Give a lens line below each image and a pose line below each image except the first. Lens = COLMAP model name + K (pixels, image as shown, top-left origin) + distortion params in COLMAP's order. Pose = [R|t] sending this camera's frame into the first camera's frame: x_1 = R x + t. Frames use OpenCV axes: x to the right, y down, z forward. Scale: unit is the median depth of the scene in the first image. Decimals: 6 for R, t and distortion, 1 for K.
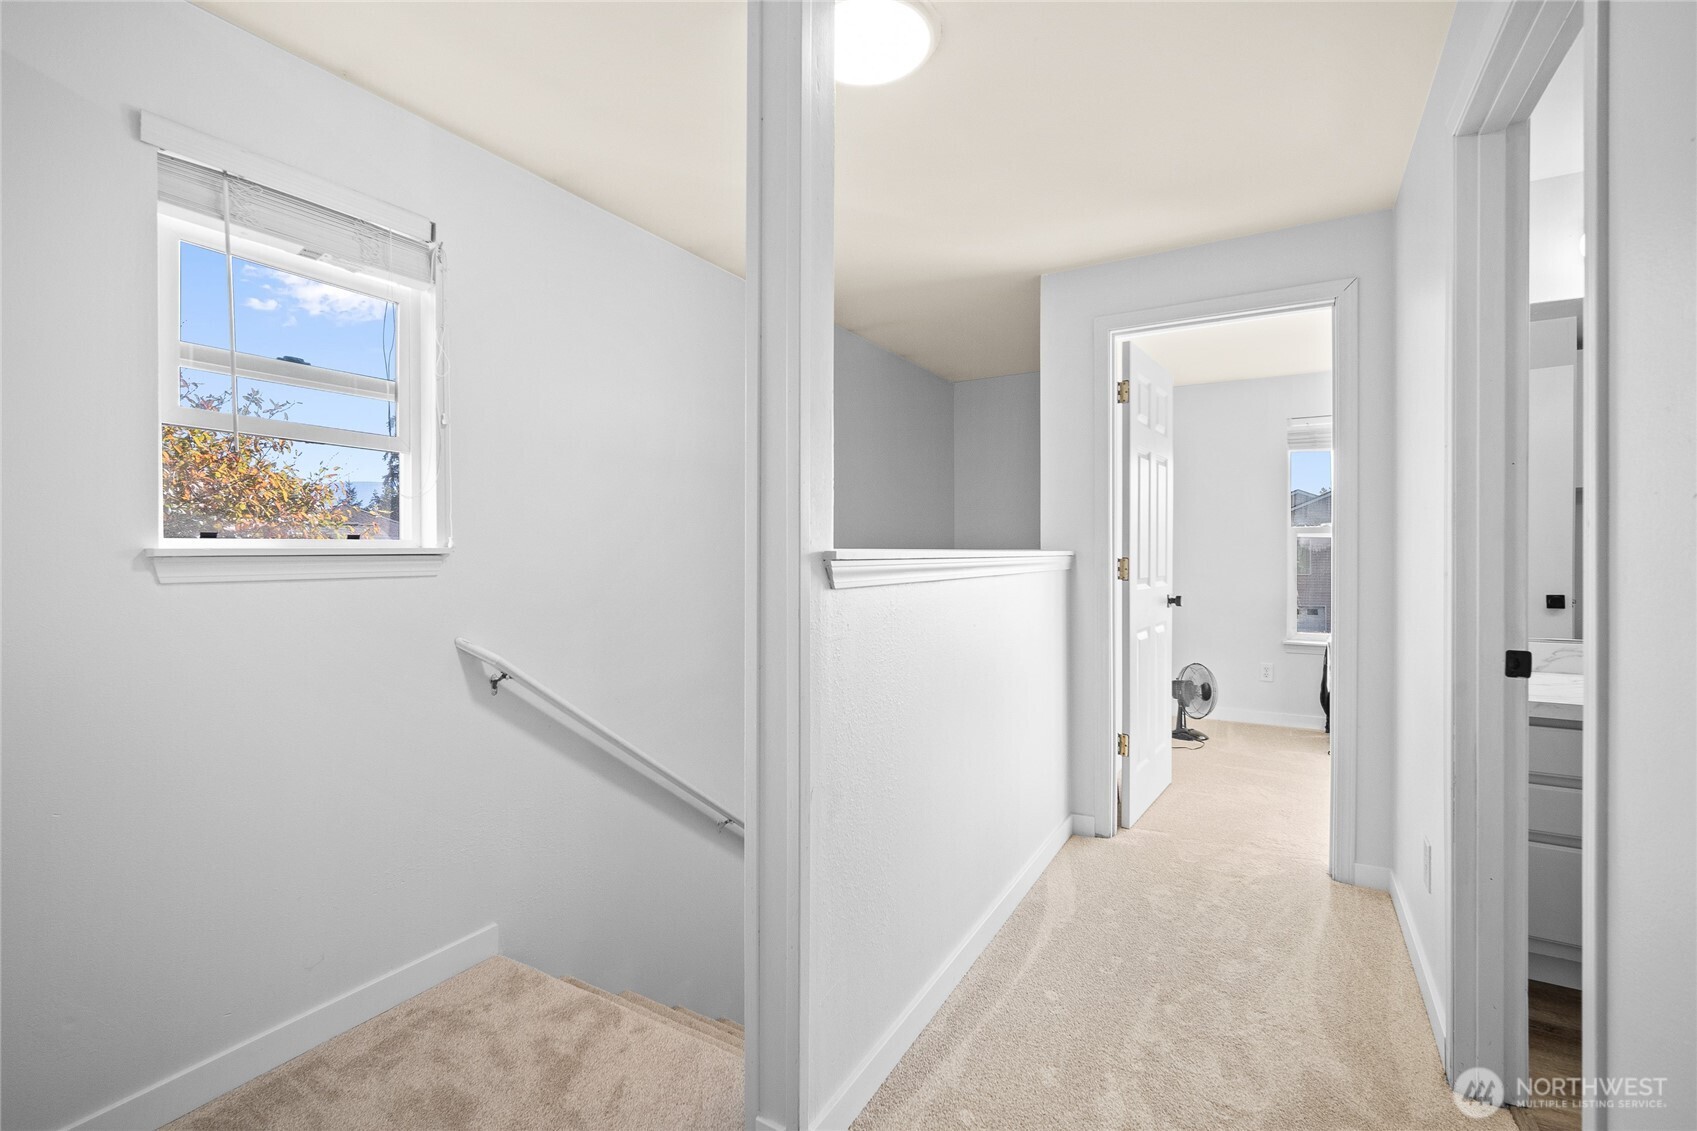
lens RADIAL K [[739.8, 0, 843.3], [0, 739.8, 557.1], [0, 0, 1]] dist [-0.007409, 0.002642]
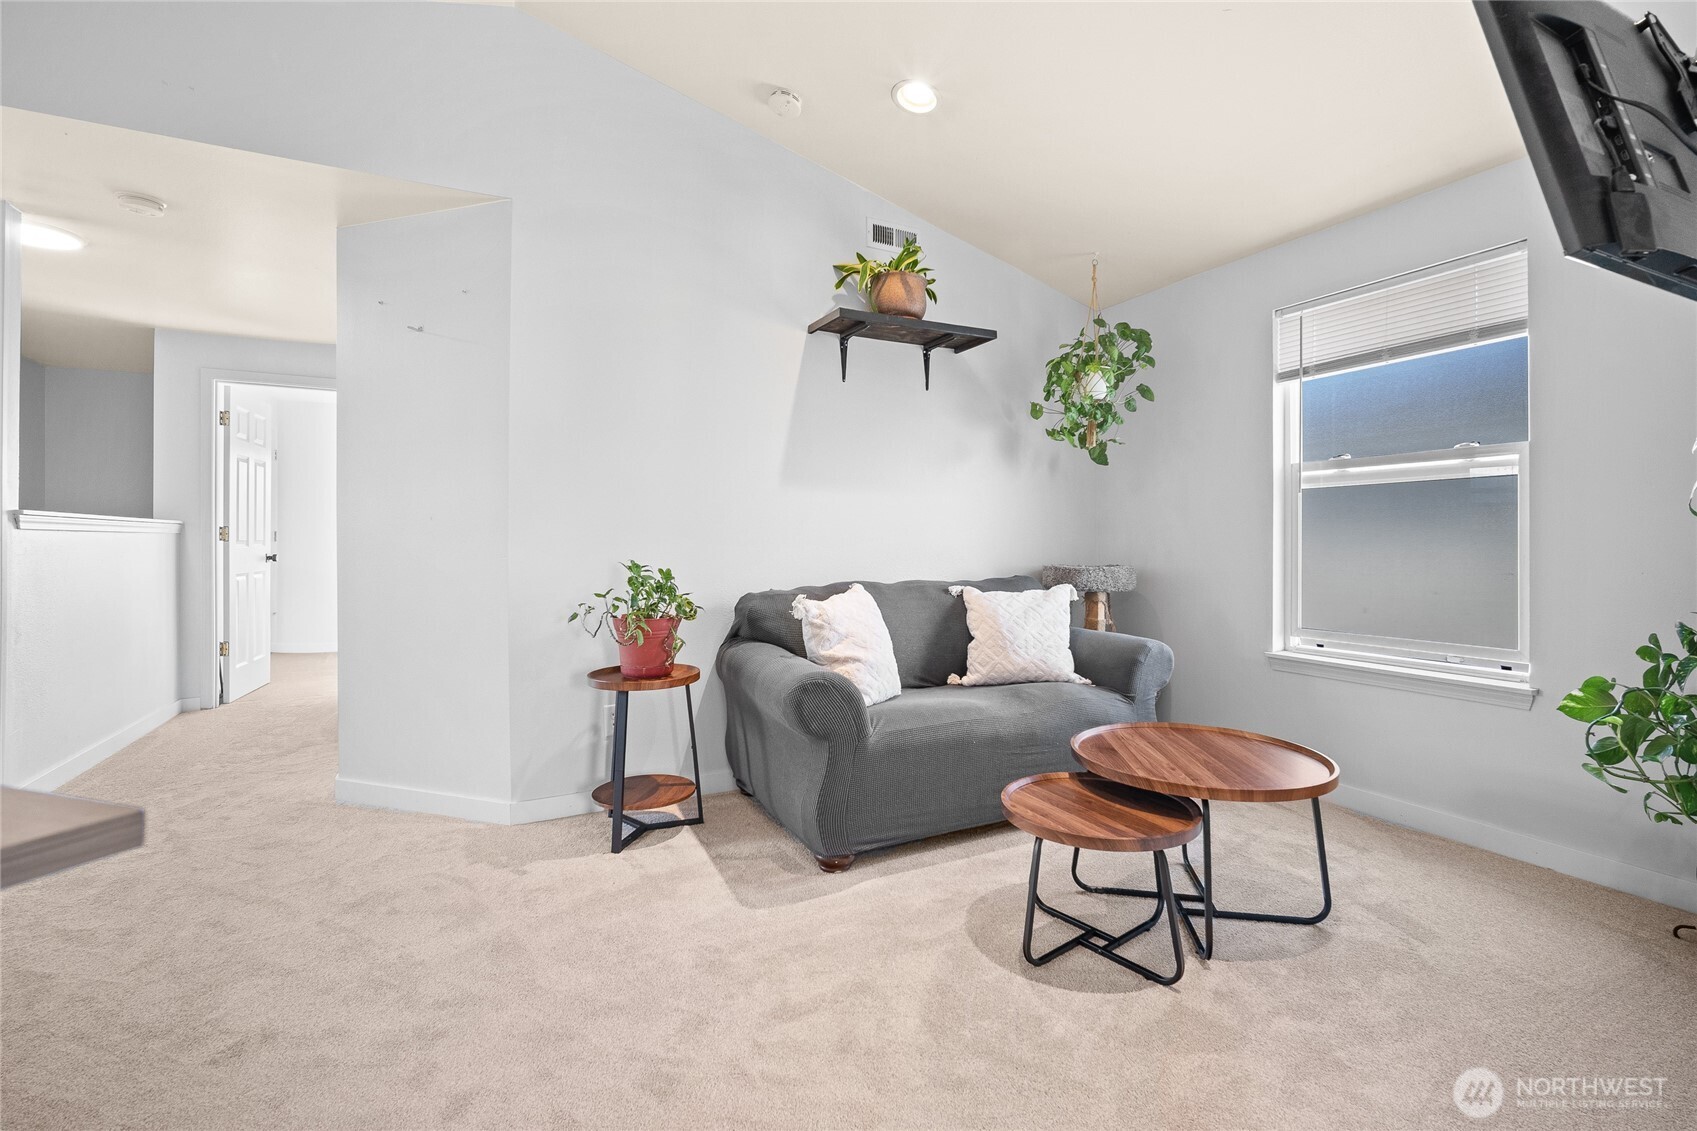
lens RADIAL K [[739.8, 0, 839.7], [0, 739.8, 548.5], [0, 0, 1]] dist [-0.007409, 0.002642]
pose [[0.528901, -0.000222, 0.848684, -0.244655], [-0.004167, 0.999987, 0.002859, 0.037475], [-0.848673, -0.005049, 0.528893, -0.899562]]
